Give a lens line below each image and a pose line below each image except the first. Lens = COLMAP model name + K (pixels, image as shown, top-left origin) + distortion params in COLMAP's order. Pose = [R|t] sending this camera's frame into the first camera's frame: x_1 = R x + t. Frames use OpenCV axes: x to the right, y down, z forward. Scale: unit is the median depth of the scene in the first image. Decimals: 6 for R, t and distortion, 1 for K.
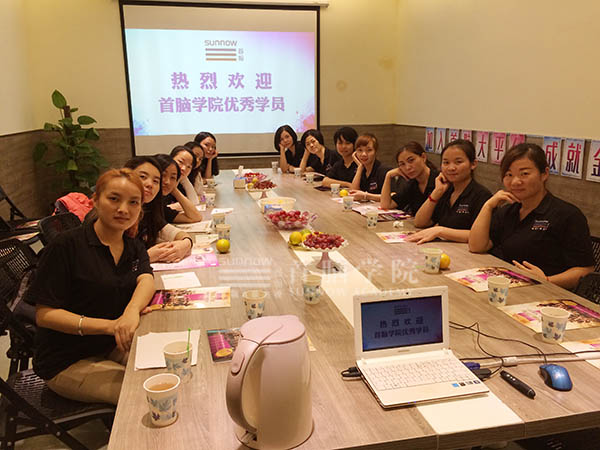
lens RADIAL K [[513.4, 0, 300.3], [0, 513.4, 227.1], [0, 0, 1]] dist [0.030786, -0.027280]
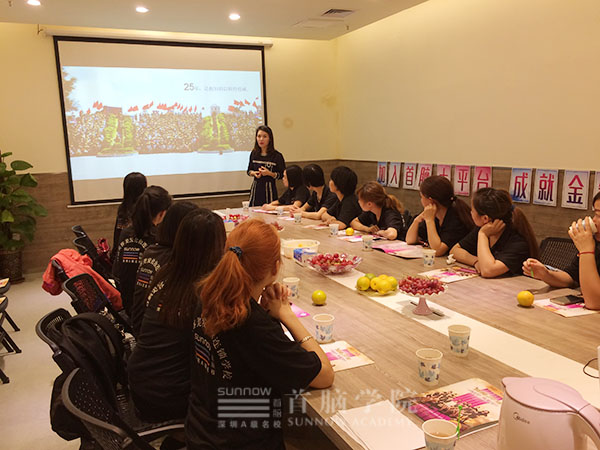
lens RADIAL K [[513.4, 0, 299.6], [0, 513.4, 224.3], [0, 0, 1]] dist [0.030786, -0.027280]
pose [[0.977743, -0.053874, 0.202772, -0.183477], [0.068244, 0.995578, -0.064553, -0.020433], [-0.198398, 0.076954, 0.977096, 0.050833]]
